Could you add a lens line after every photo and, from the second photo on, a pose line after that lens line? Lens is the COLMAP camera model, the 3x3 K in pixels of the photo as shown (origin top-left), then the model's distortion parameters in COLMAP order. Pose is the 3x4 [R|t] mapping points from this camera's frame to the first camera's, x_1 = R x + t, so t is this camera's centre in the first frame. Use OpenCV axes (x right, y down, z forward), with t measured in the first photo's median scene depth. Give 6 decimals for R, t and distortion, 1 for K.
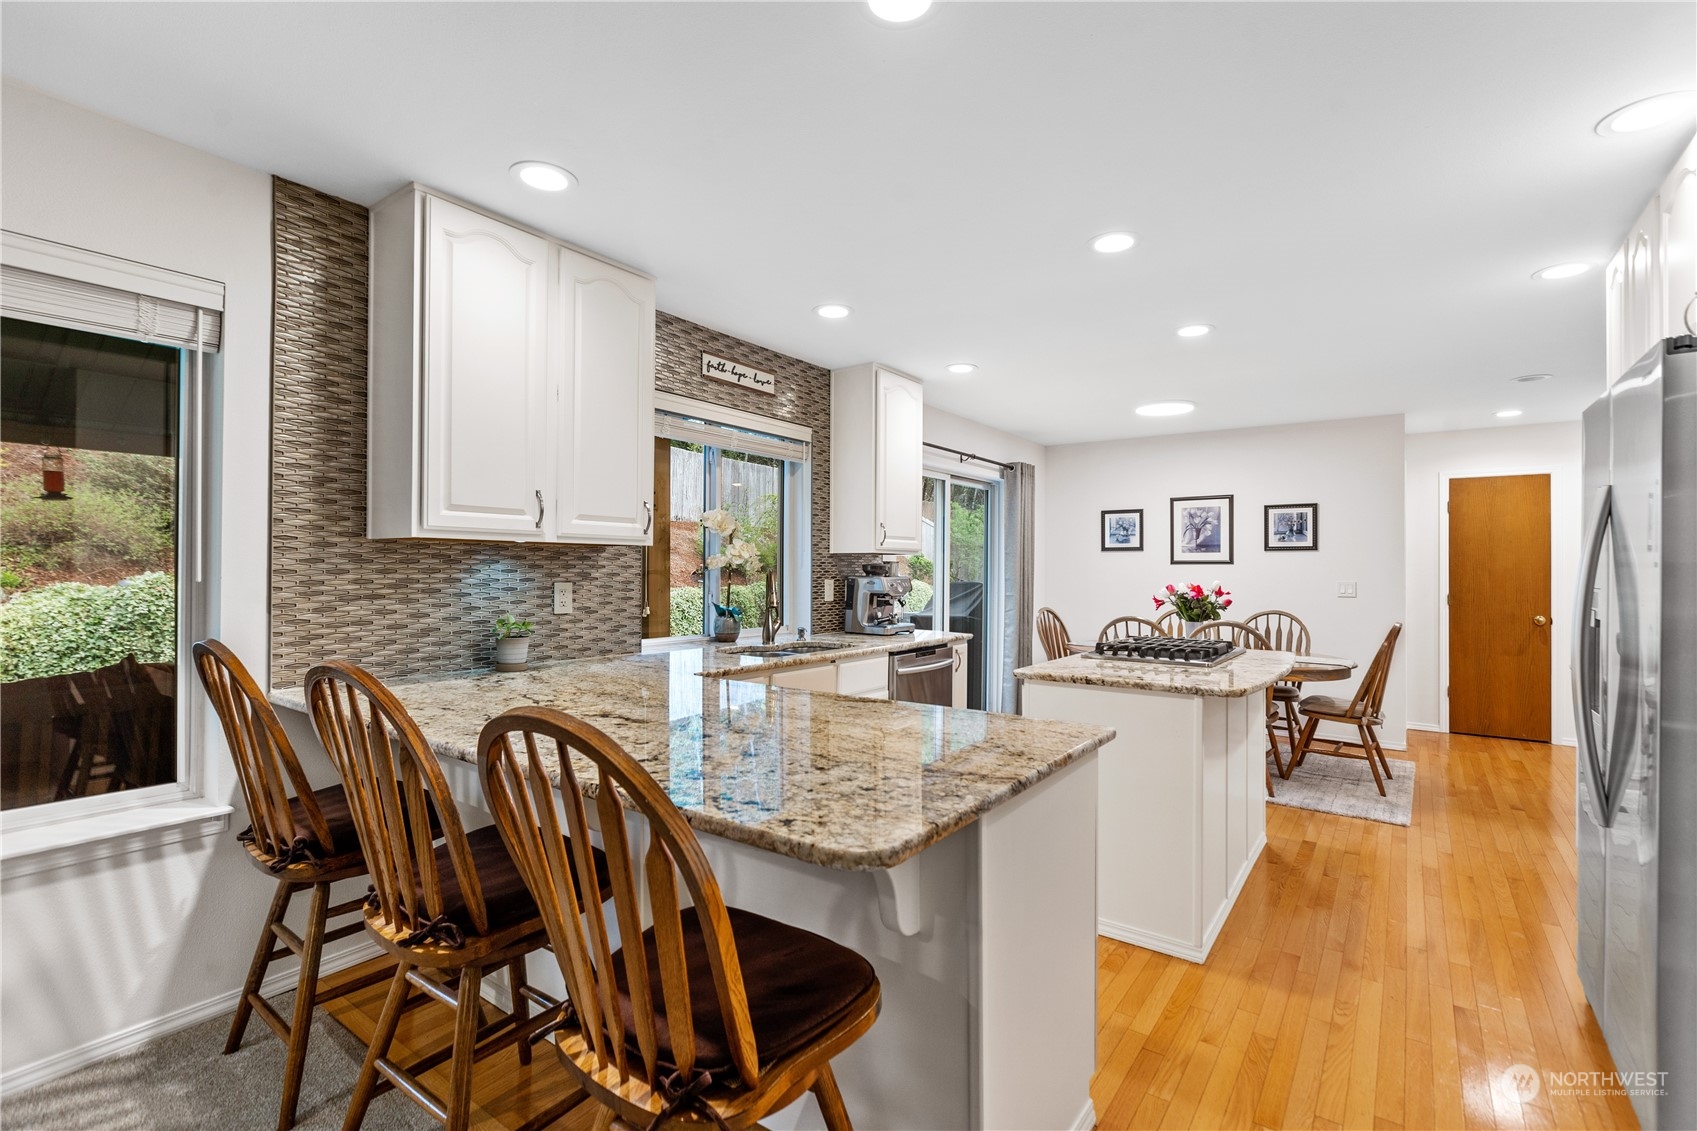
lens RADIAL K [[786.6, 0, 865.5], [0, 786.6, 562.2], [0, 0, 1]] dist [0.000391, 0.000044]
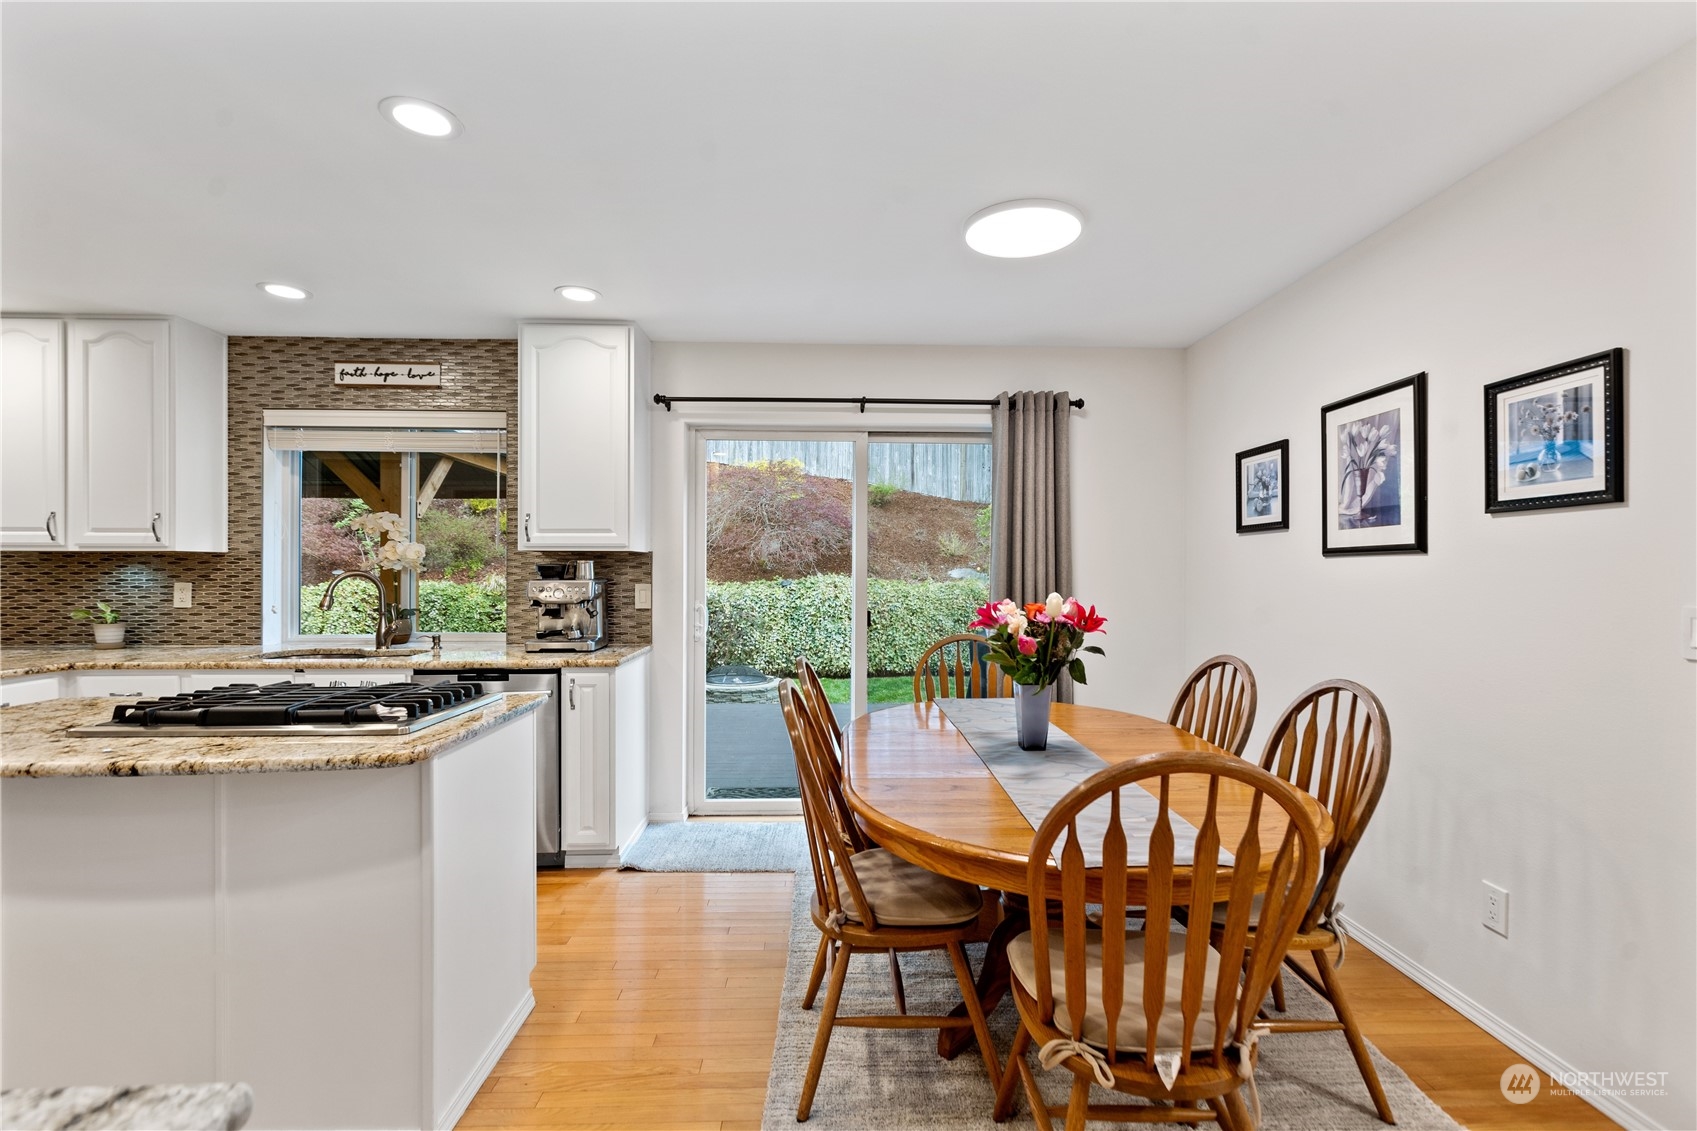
lens RADIAL K [[768.9, 0, 851.7], [0, 768.9, 573.9], [0, 0, 1]] dist [0.002514, -0.000031]
pose [[0.600276, -0.000905, -0.799792, 0.933963], [0.009987, 0.999930, 0.006364, 0.011575], [0.799730, -0.011807, 0.600243, 0.855966]]
